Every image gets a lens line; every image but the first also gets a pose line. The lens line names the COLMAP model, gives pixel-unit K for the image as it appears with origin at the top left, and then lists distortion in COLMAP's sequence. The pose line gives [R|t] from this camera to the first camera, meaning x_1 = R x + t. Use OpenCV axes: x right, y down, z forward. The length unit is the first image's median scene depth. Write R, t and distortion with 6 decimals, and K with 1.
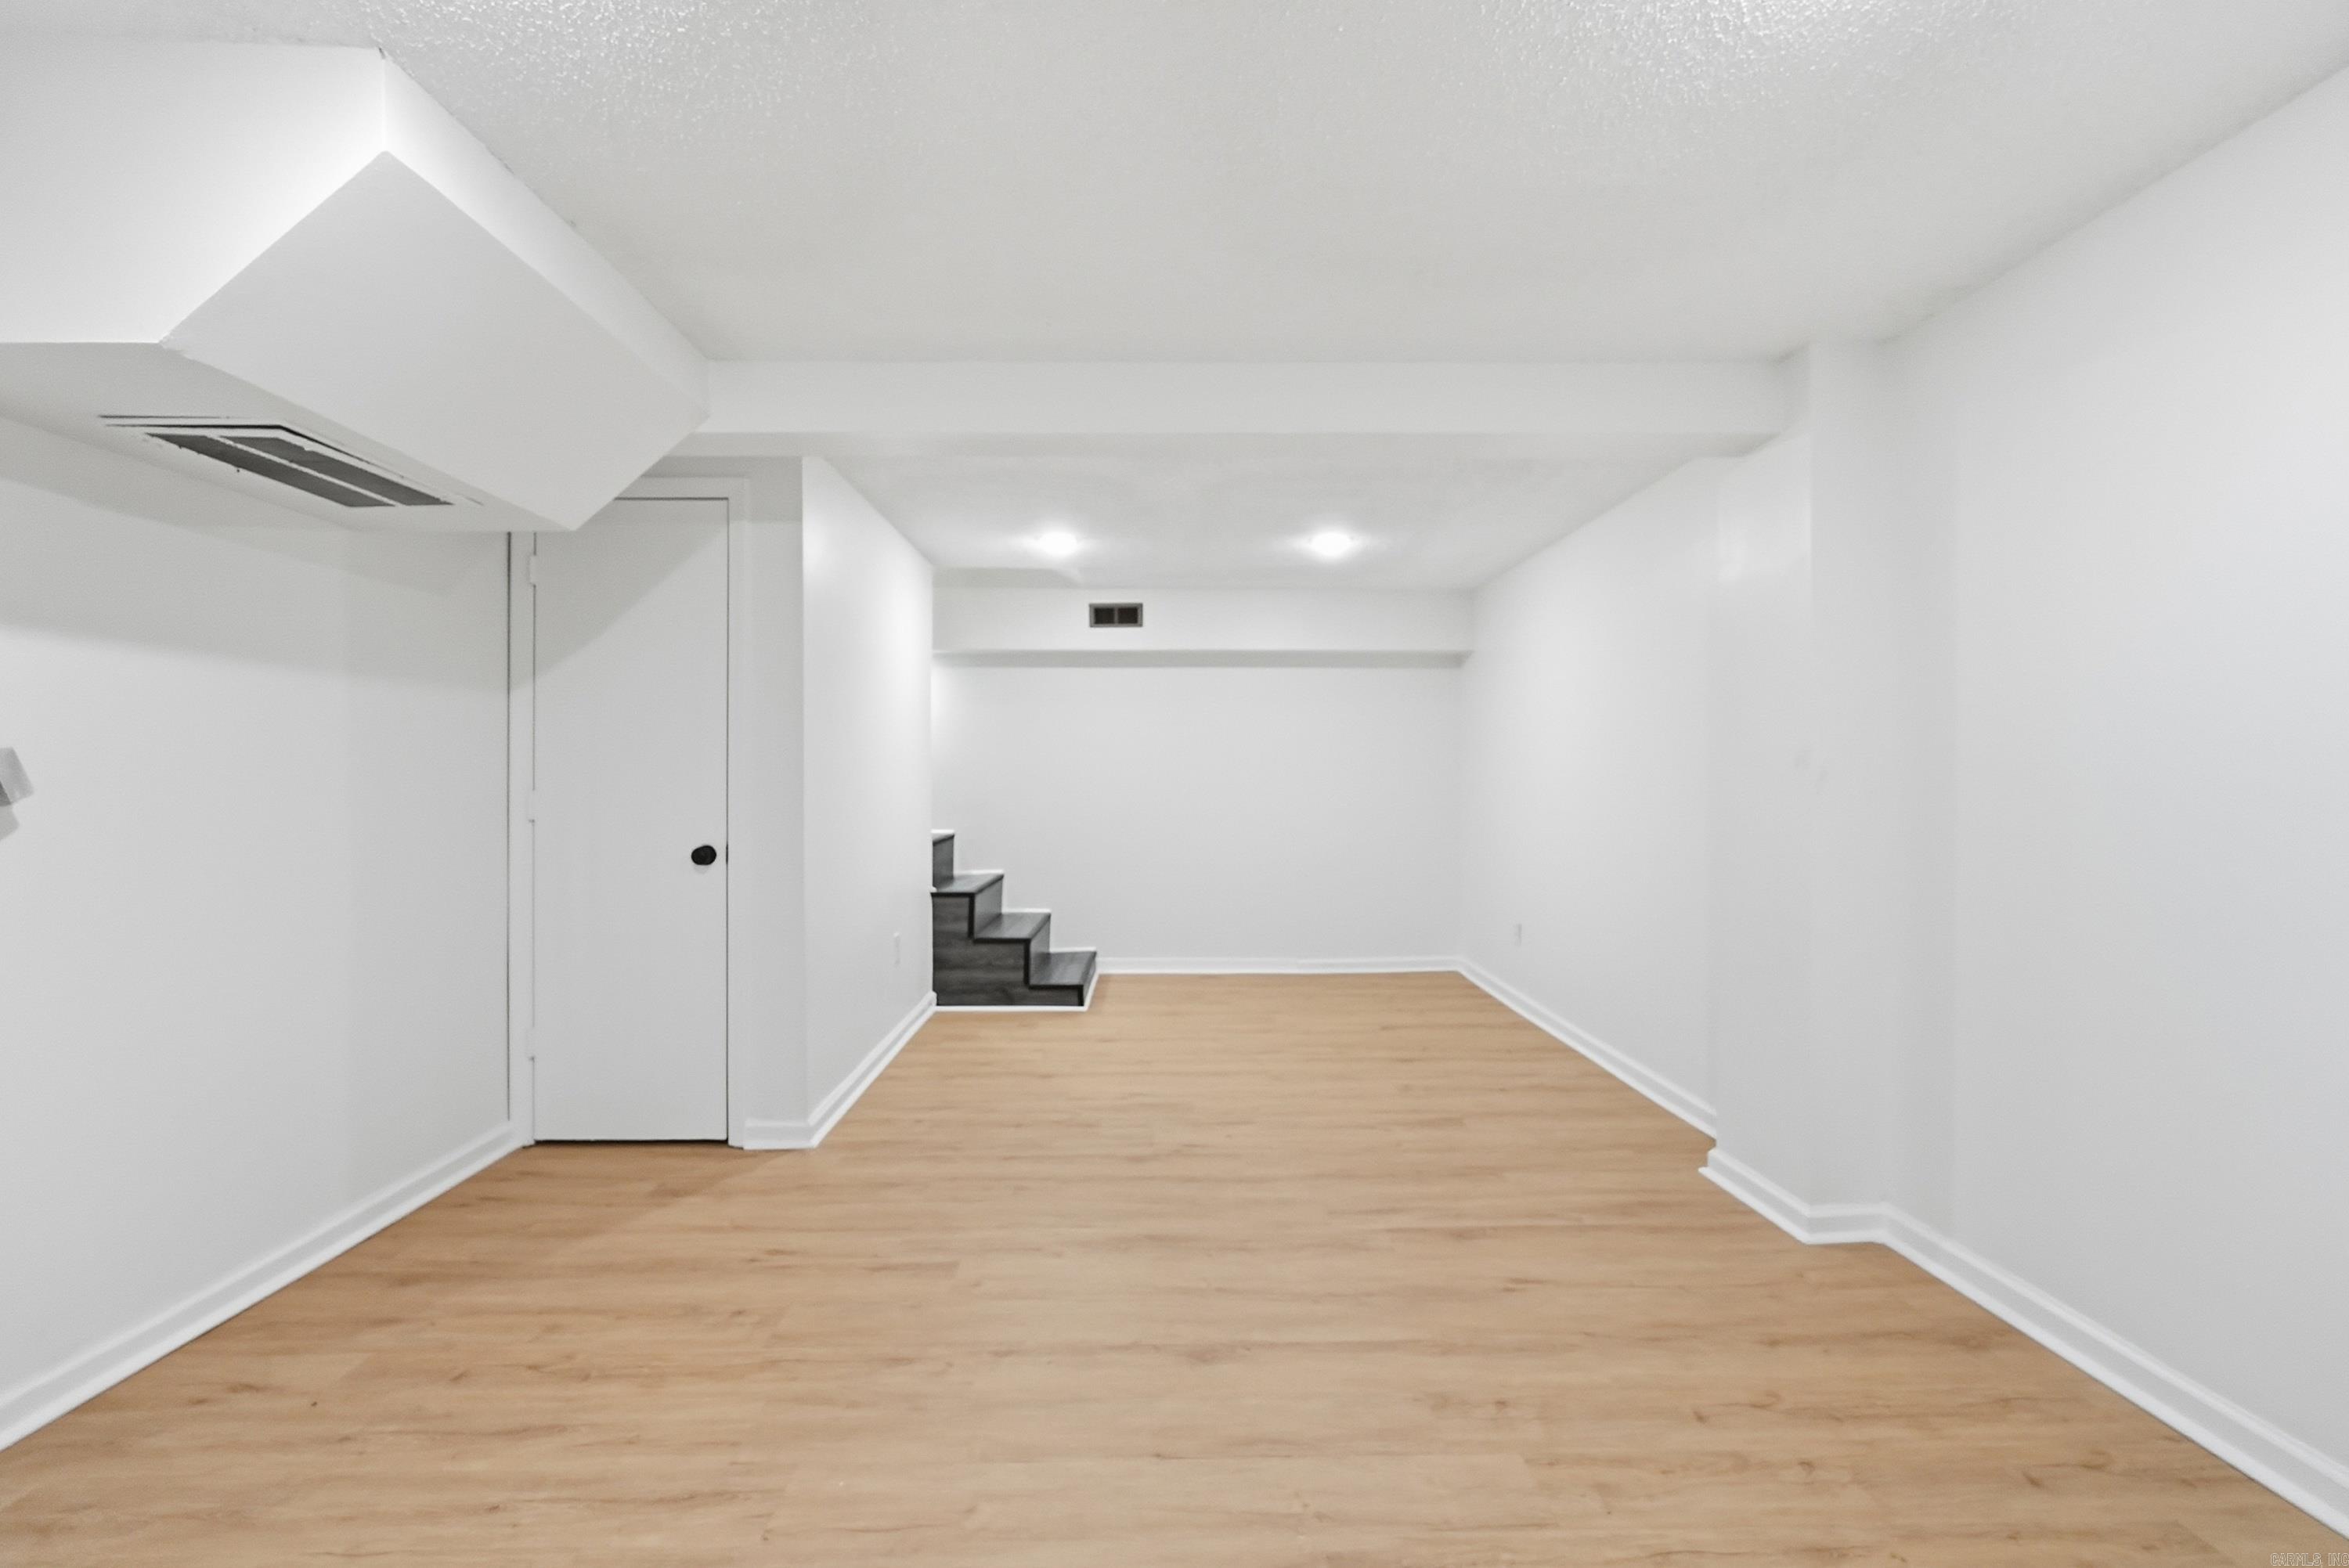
lens RADIAL K [[1064.0, 0, 1186.4], [0, 1064.0, 777.6], [0, 0, 1]] dist [-0.019318, 0.008638]
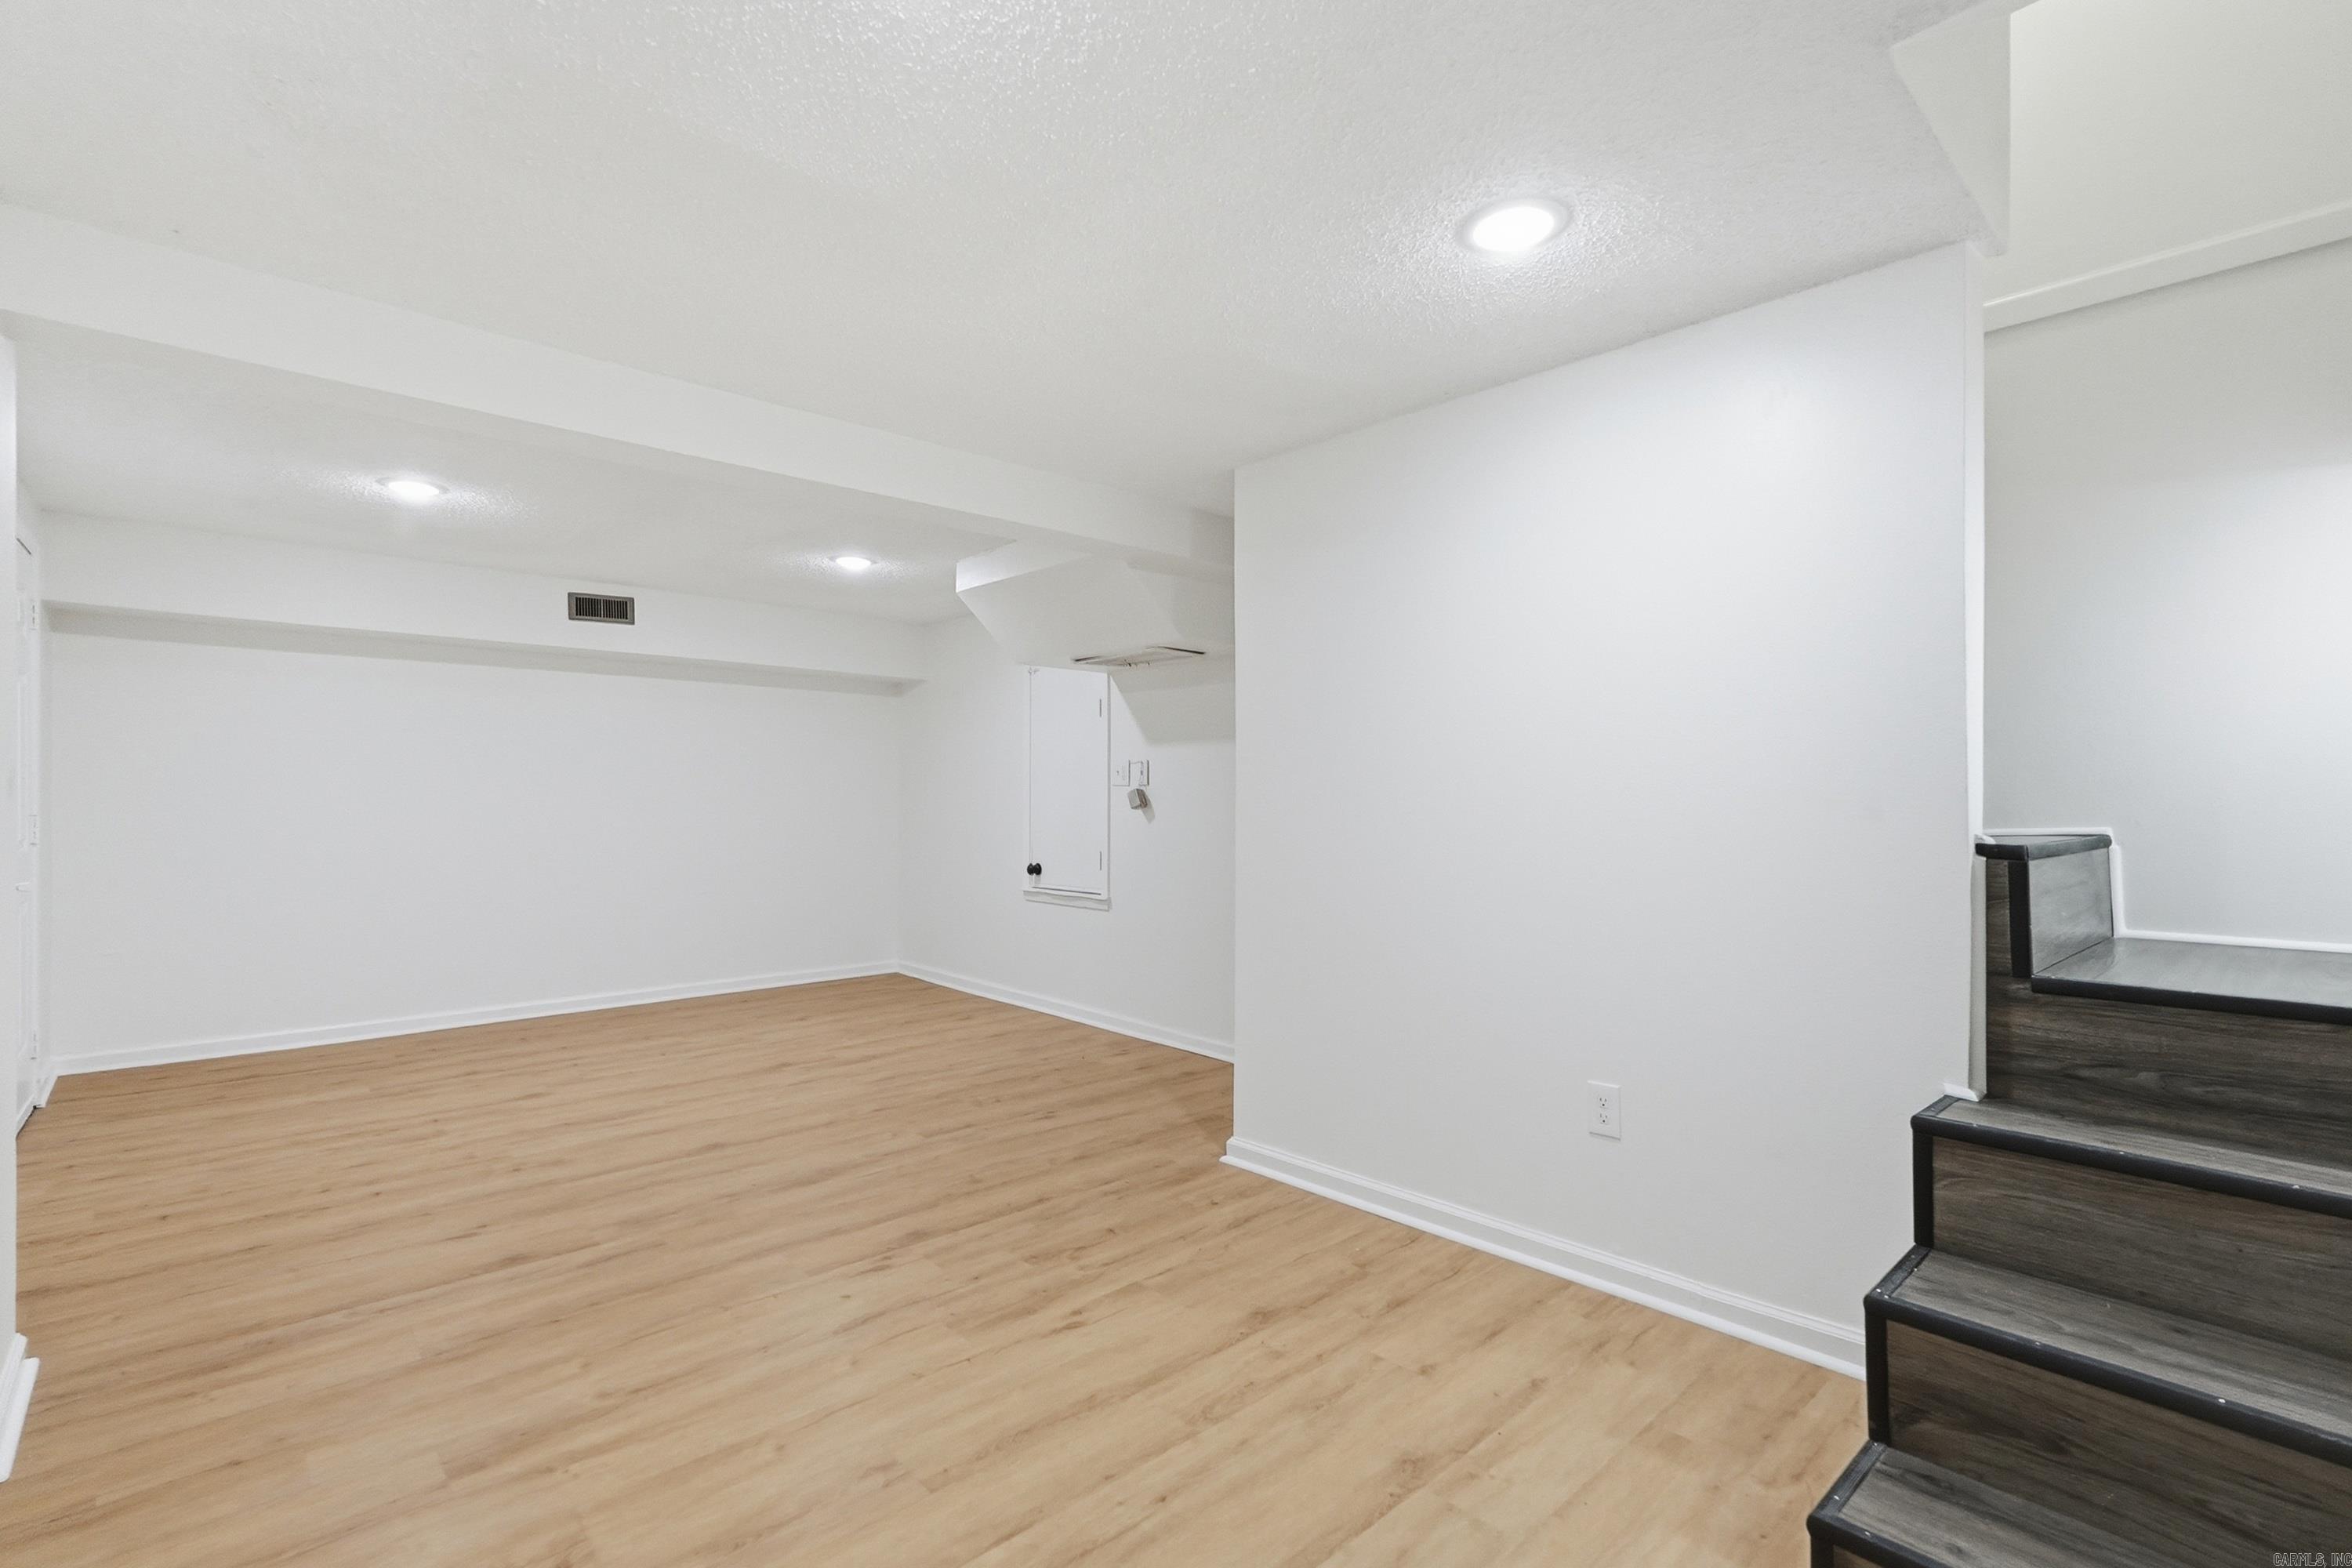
lens RADIAL K [[1065.5, 0, 1167.5], [0, 1065.5, 777.3], [0, 0, 1]] dist [-0.019318, 0.008638]
pose [[-0.765594, -0.010824, -0.643233, 0.417753], [0.002125, 0.999810, -0.019353, -0.001034], [0.643321, -0.016183, -0.765426, 2.084842]]
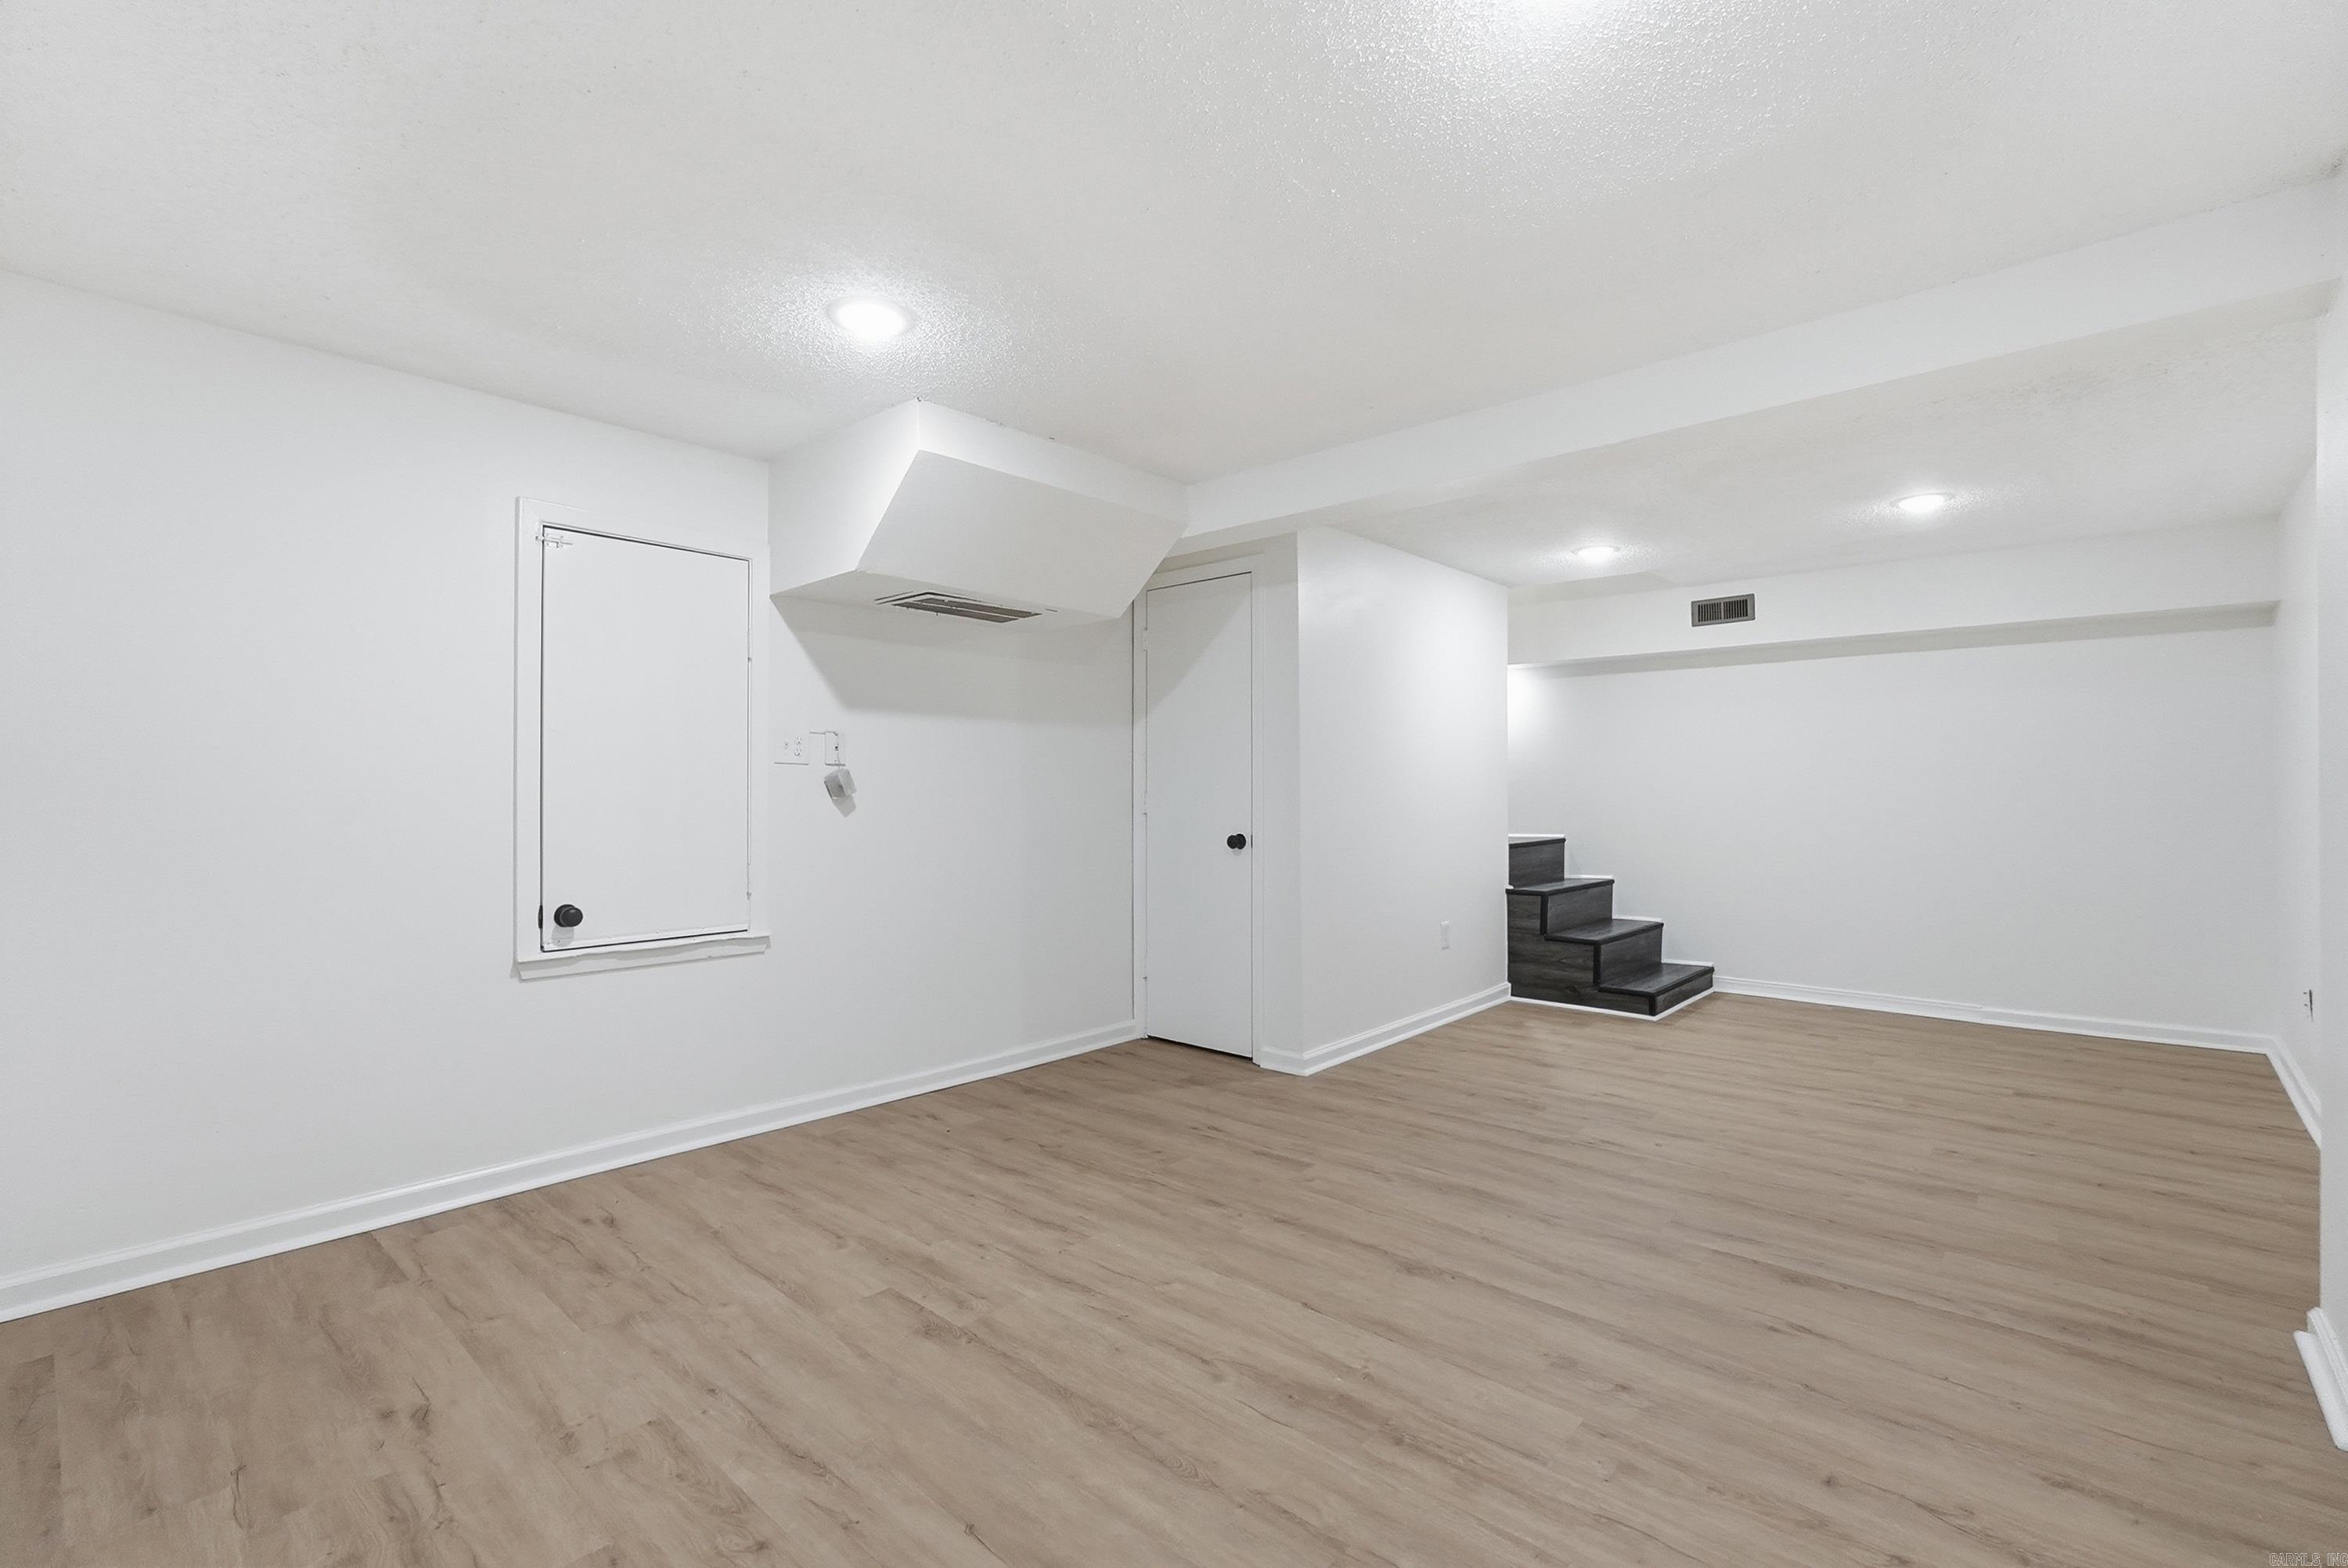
lens RADIAL K [[1063.5, 0, 1161.8], [0, 1063.5, 784.3], [0, 0, 1]] dist [-0.019318, 0.008638]
pose [[0.717395, -0.004257, -0.696654, 0.486028], [0.002785, 0.999991, -0.003243, 0.006092], [0.696661, 0.000386, 0.717400, -0.033080]]
